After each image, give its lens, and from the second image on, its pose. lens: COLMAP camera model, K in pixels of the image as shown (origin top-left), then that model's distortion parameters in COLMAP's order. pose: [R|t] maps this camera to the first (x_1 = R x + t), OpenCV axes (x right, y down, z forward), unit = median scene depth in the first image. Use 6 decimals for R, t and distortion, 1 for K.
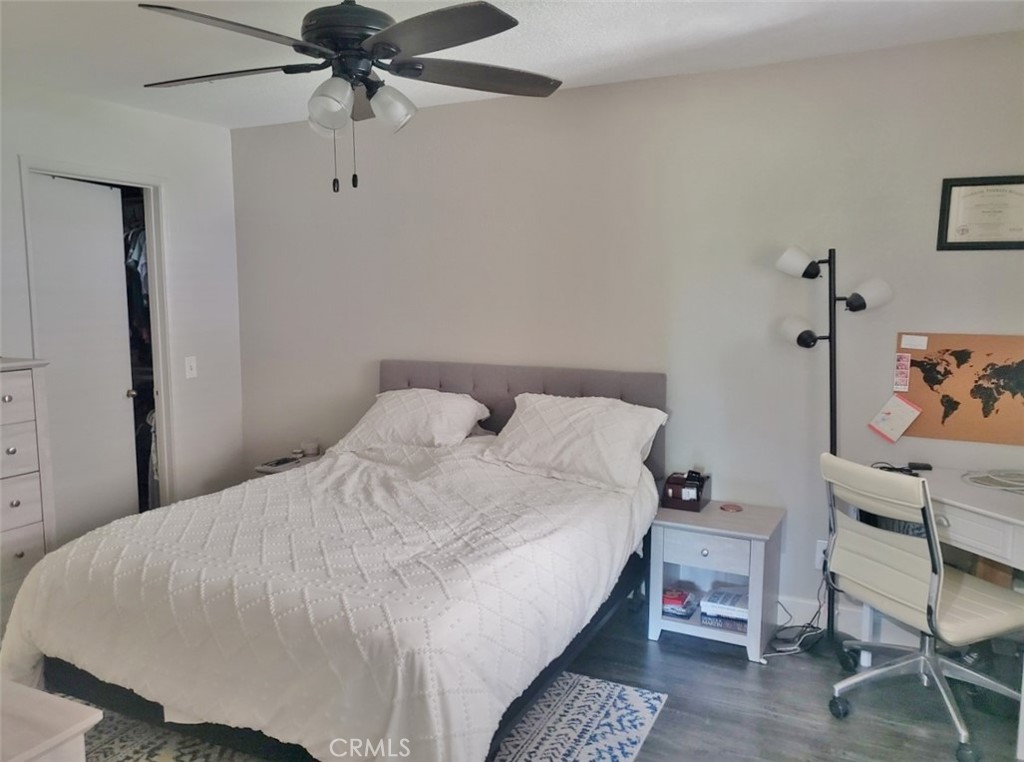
lens RADIAL K [[789.2, 0, 494.4], [0, 789.2, 379.3], [0, 0, 1]] dist [0.009125, 0.008315]
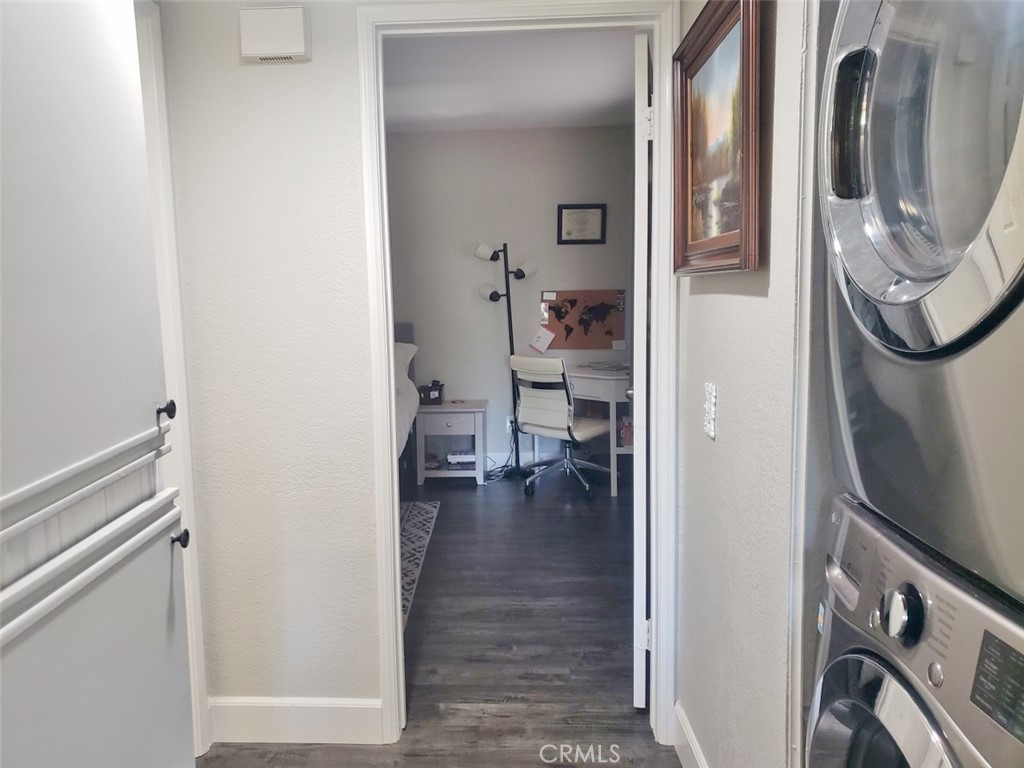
lens RADIAL K [[795.8, 0, 496.3], [0, 795.8, 385.1], [0, 0, 1]] dist [0.157788, -0.349275]
pose [[0.898815, -0.067790, 0.433053, -0.370997], [0.068022, 0.997571, 0.014978, 0.118155], [-0.433017, 0.015995, 0.901244, -0.567708]]
